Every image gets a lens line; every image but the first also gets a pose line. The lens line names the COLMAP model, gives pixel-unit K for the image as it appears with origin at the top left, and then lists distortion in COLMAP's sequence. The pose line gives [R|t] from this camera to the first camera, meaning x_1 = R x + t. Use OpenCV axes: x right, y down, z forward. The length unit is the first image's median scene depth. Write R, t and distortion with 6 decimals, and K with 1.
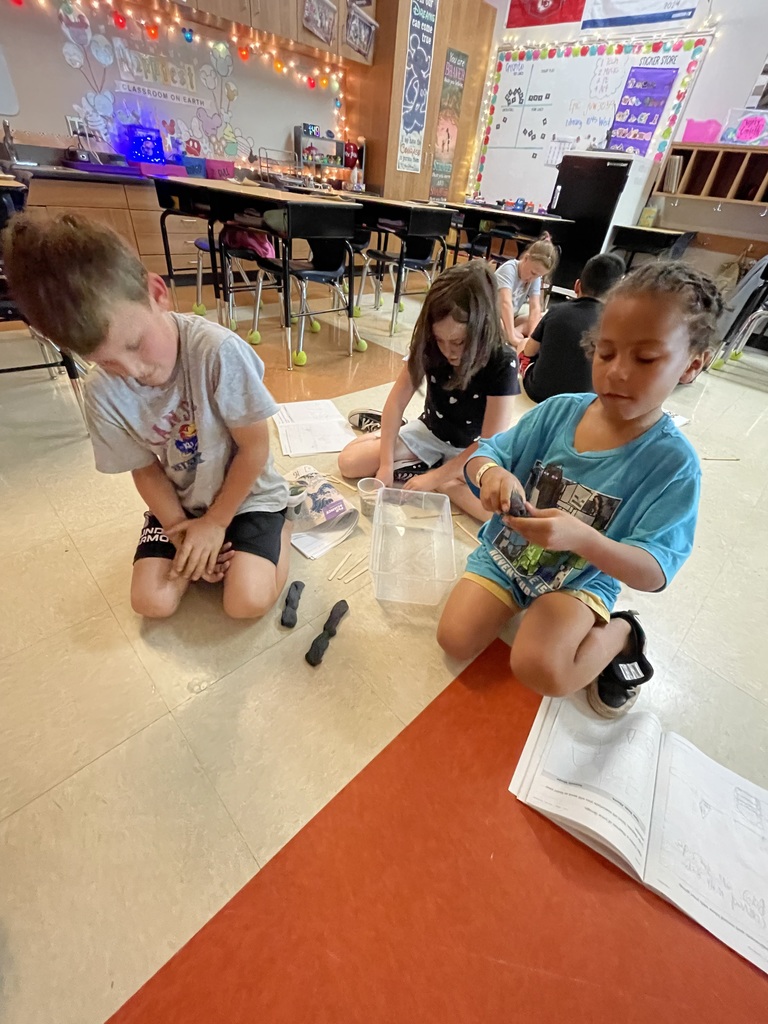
lens RADIAL K [[414.2, 0, 375.0], [0, 414.2, 503.4], [0, 0, 1]] dist [-0.000450, -0.002032]
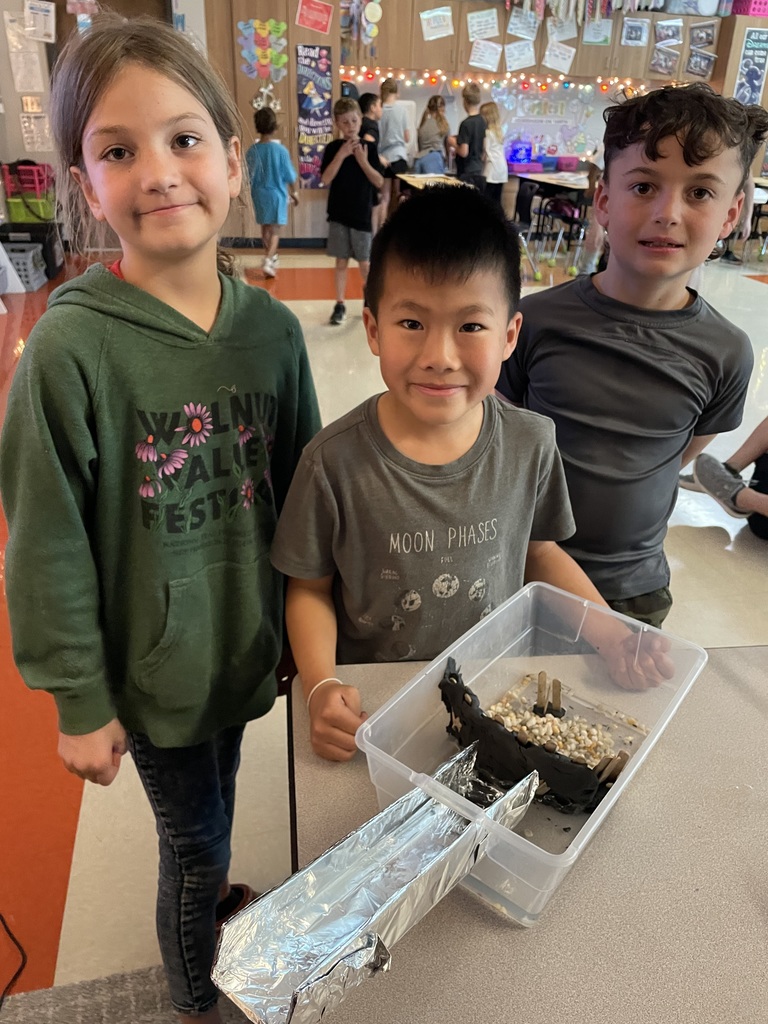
lens RADIAL K [[774.4, 0, 379.0], [0, 774.4, 506.0], [0, 0, 1]] dist [0.065896, -0.104706]
pose [[0.840690, 0.180709, -0.510475, 0.605391], [-0.286200, 0.948533, -0.135553, 0.768815], [0.459706, 0.260056, 0.849141, -1.145873]]
